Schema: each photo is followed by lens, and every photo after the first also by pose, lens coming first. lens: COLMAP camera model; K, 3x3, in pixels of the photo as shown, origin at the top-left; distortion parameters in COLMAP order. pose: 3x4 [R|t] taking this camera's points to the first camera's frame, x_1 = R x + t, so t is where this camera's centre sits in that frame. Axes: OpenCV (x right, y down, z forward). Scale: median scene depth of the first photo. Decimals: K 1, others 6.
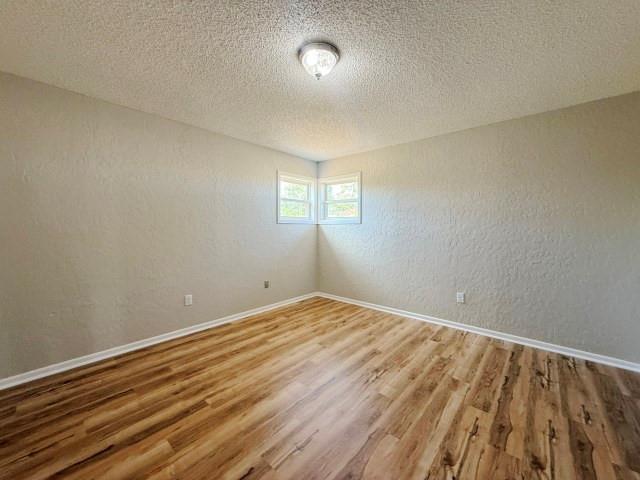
lens RADIAL K [[255.9, 0, 320.7], [0, 255.9, 240.3], [0, 0, 1]] dist [-0.000455, 0.000168]
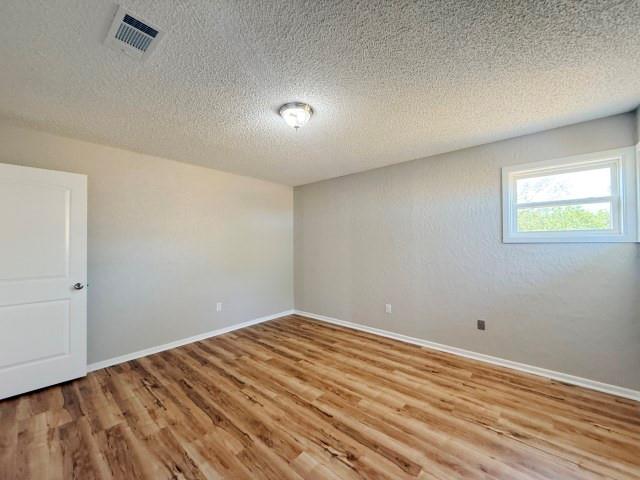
lens RADIAL K [[255.9, 0, 317.7], [0, 255.9, 237.8], [0, 0, 1]] dist [-0.000455, 0.000168]
pose [[-0.008678, -0.026136, -0.999621, 0.799864], [-0.039293, 0.998895, -0.025776, -0.064633], [0.999190, 0.039054, -0.009695, 0.754828]]
